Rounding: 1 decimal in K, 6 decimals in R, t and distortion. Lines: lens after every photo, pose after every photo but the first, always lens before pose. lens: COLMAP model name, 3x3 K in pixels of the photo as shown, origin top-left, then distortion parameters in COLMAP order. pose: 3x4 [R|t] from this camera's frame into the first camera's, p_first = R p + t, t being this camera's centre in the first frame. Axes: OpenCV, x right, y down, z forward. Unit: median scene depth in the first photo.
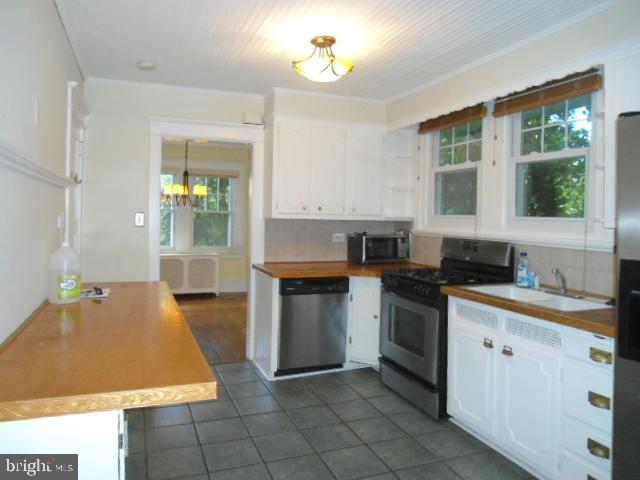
lens RADIAL K [[461.3, 0, 305.7], [0, 461.3, 216.0], [0, 0, 1]] dist [-0.008248, -0.041763]
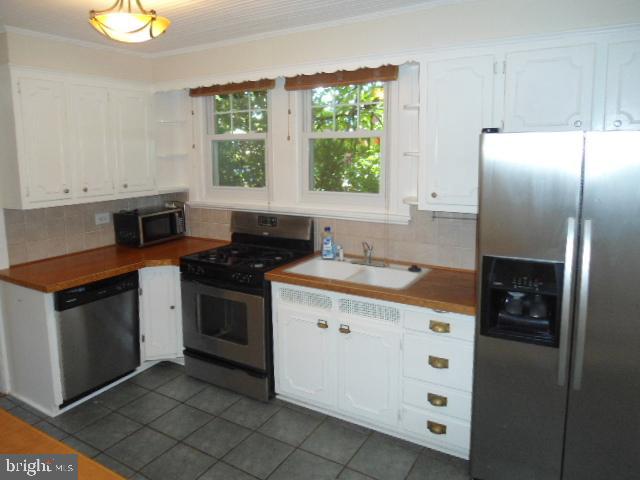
lens RADIAL K [[461.3, 0, 305.7], [0, 461.3, 216.0], [0, 0, 1]] dist [-0.008248, -0.041763]
pose [[0.789035, -0.115624, 0.603370, -0.181608], [0.028424, 0.987948, 0.152151, -0.096623], [-0.613691, -0.102902, 0.782812, 0.170742]]
